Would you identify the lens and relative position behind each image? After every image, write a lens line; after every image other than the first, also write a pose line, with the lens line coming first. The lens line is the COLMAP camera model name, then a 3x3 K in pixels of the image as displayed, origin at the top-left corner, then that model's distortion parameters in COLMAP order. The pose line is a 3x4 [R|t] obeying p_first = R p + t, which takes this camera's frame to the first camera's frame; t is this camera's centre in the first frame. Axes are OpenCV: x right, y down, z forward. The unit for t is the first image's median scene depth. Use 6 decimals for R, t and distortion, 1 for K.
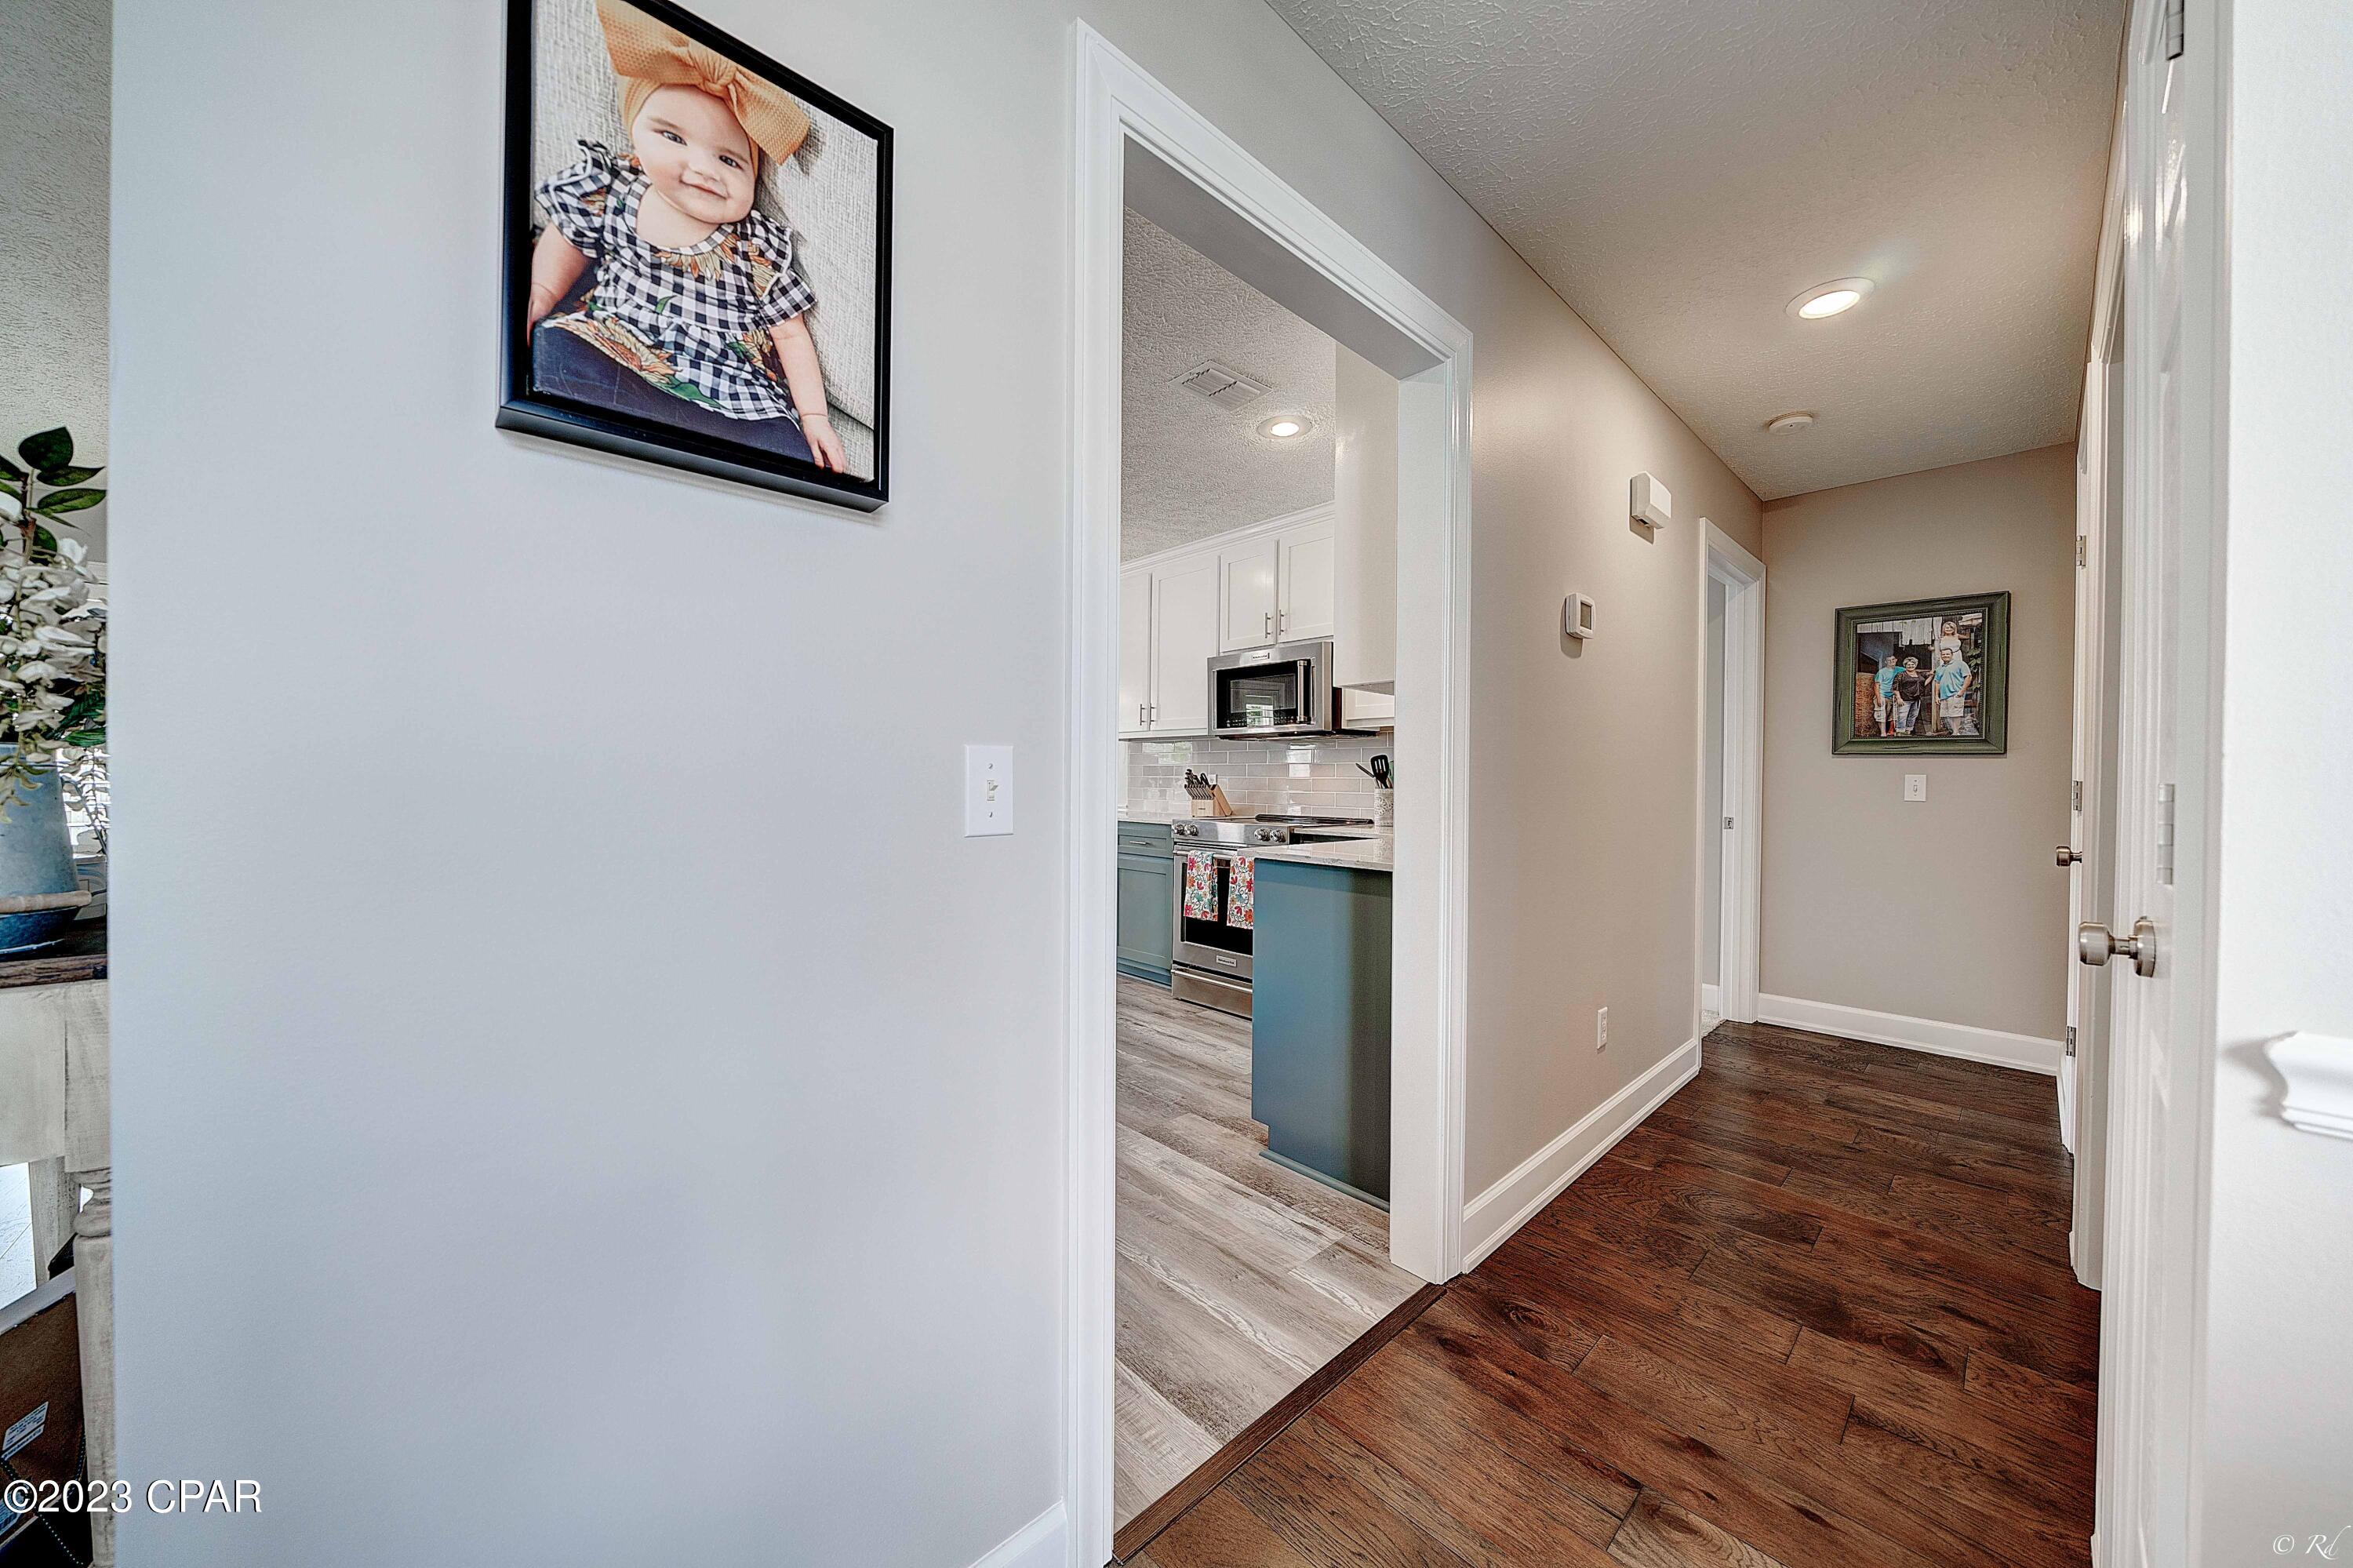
lens RADIAL K [[814.1, 0, 1182.7], [0, 814.1, 785.1], [0, 0, 1]] dist [0.006833, -0.000040]
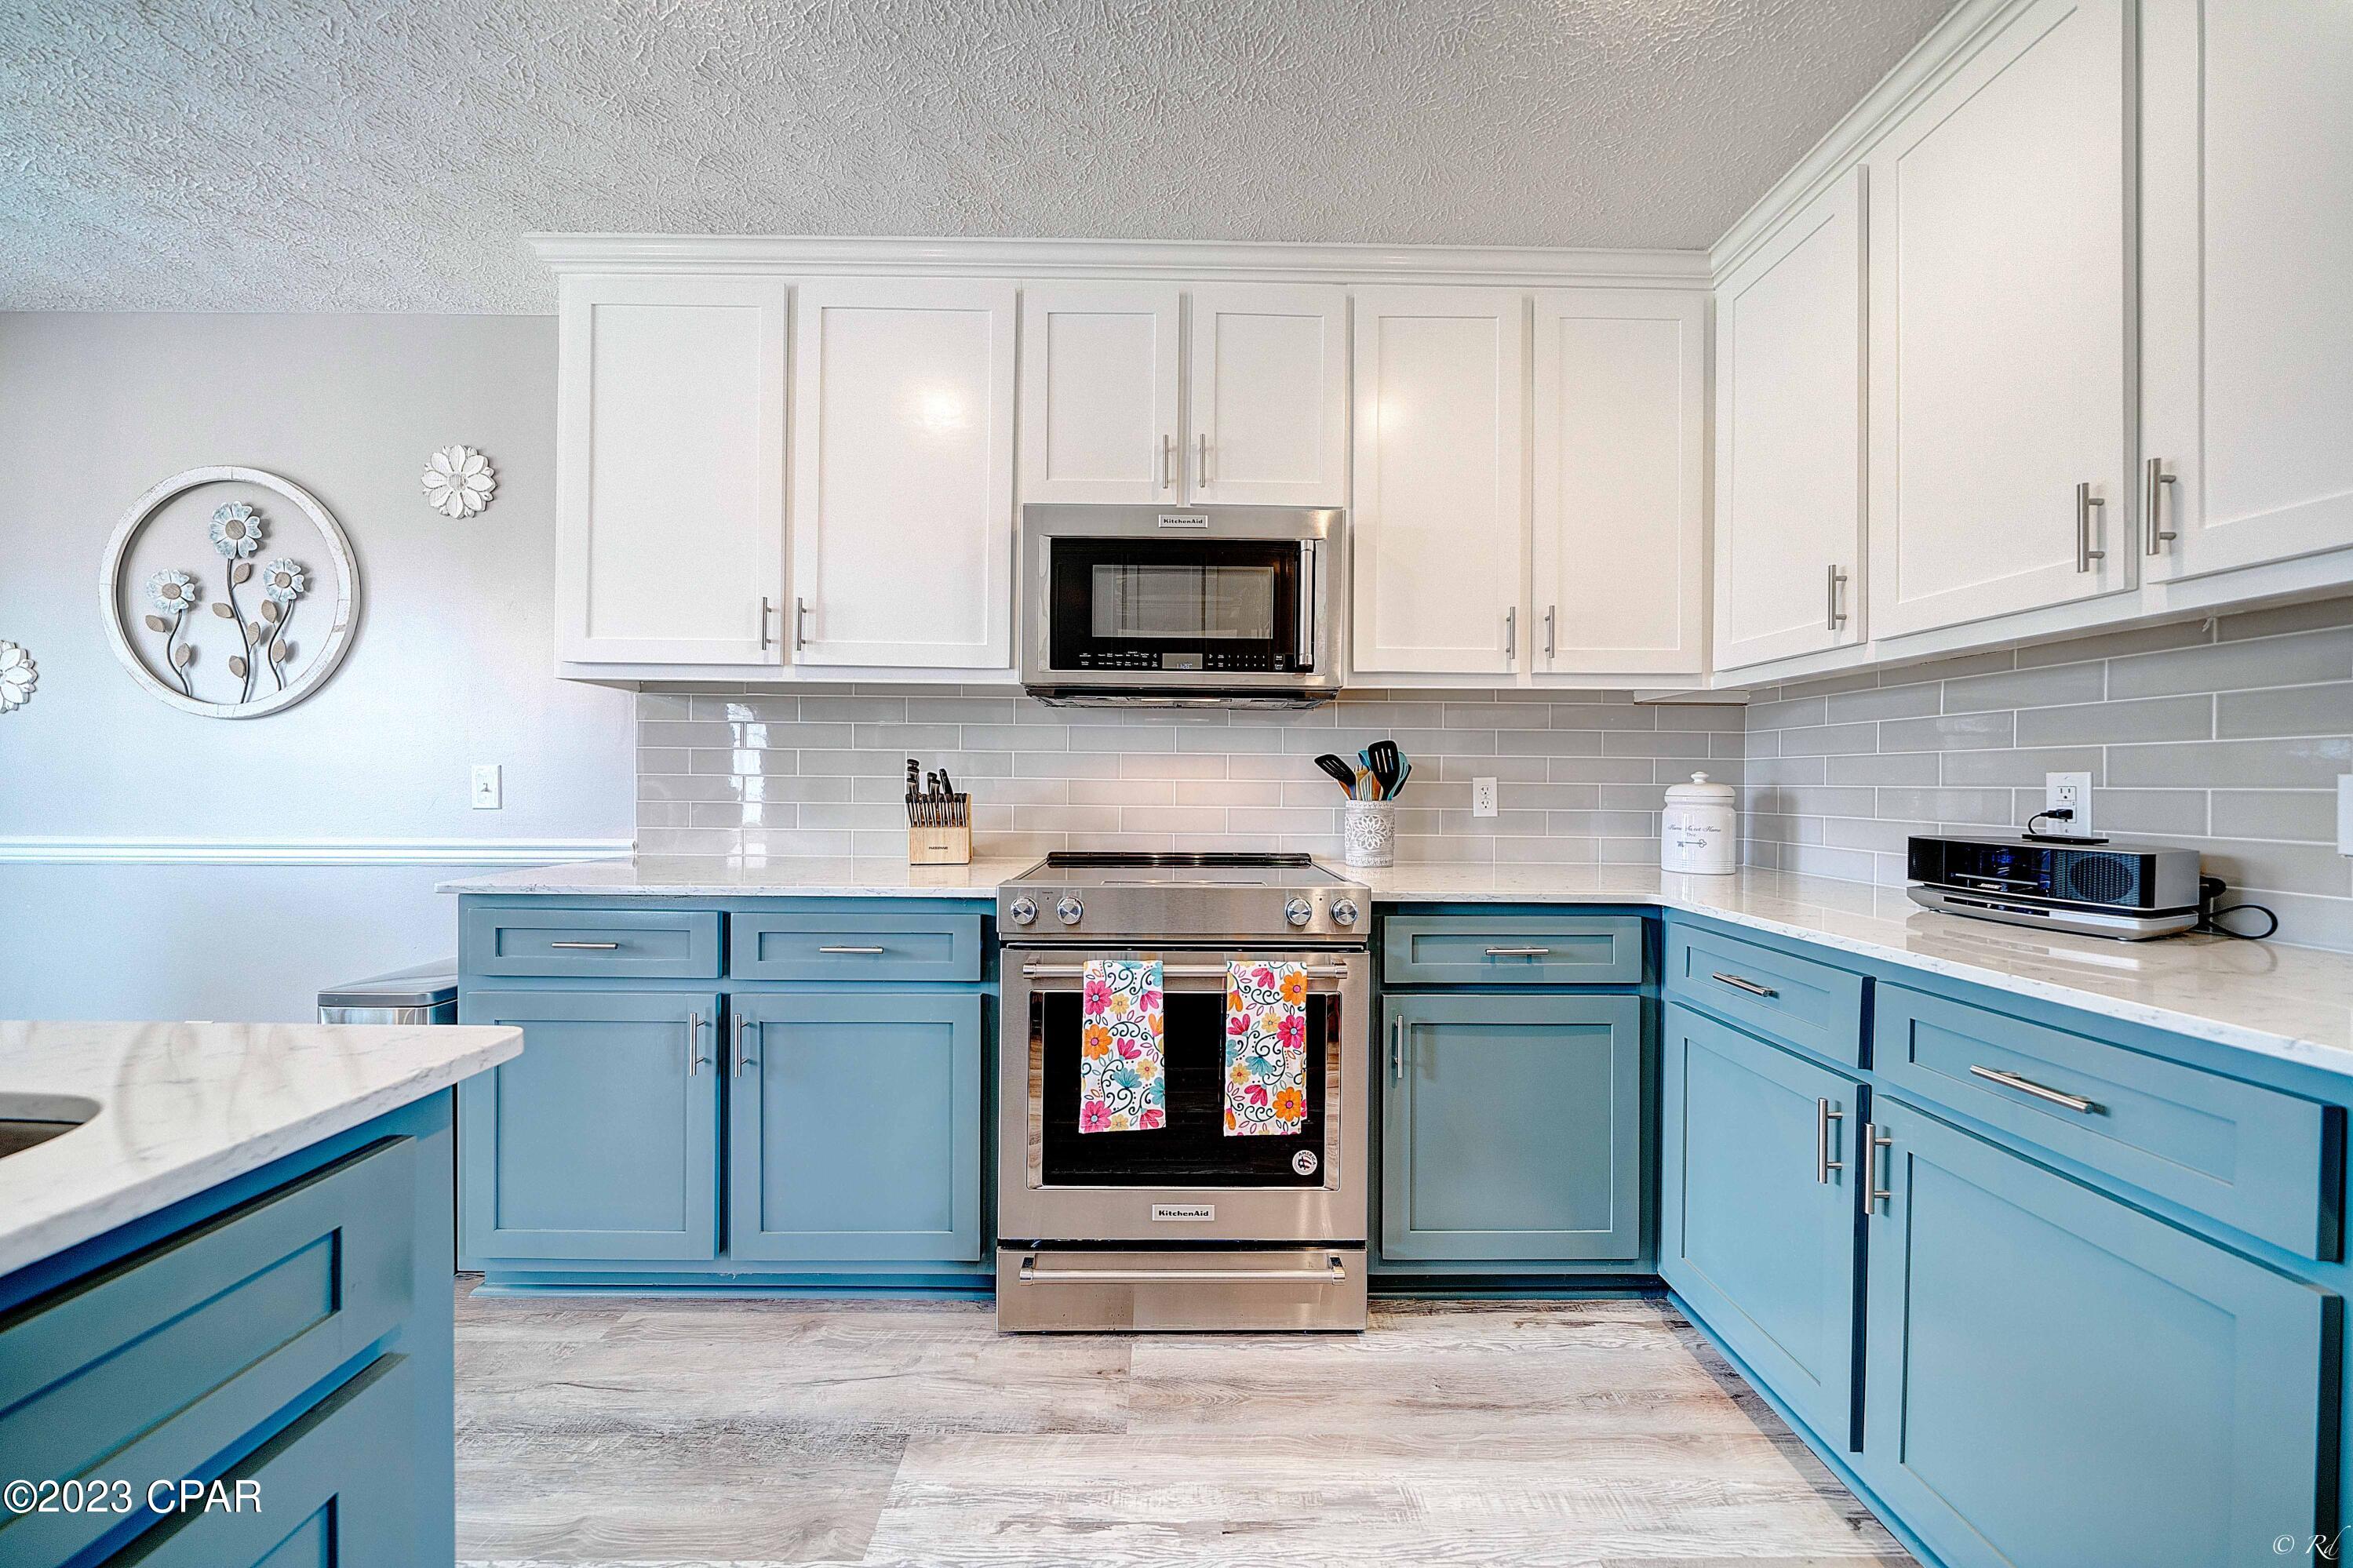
lens RADIAL K [[814.0, 0, 1182.7], [0, 814.0, 785.1], [0, 0, 1]] dist [0.006833, -0.000040]
pose [[0.681709, -0.006361, 0.731596, -0.252221], [0.002655, 0.999977, 0.006220, -0.009964], [-0.731619, -0.002298, 0.681710, 0.694933]]
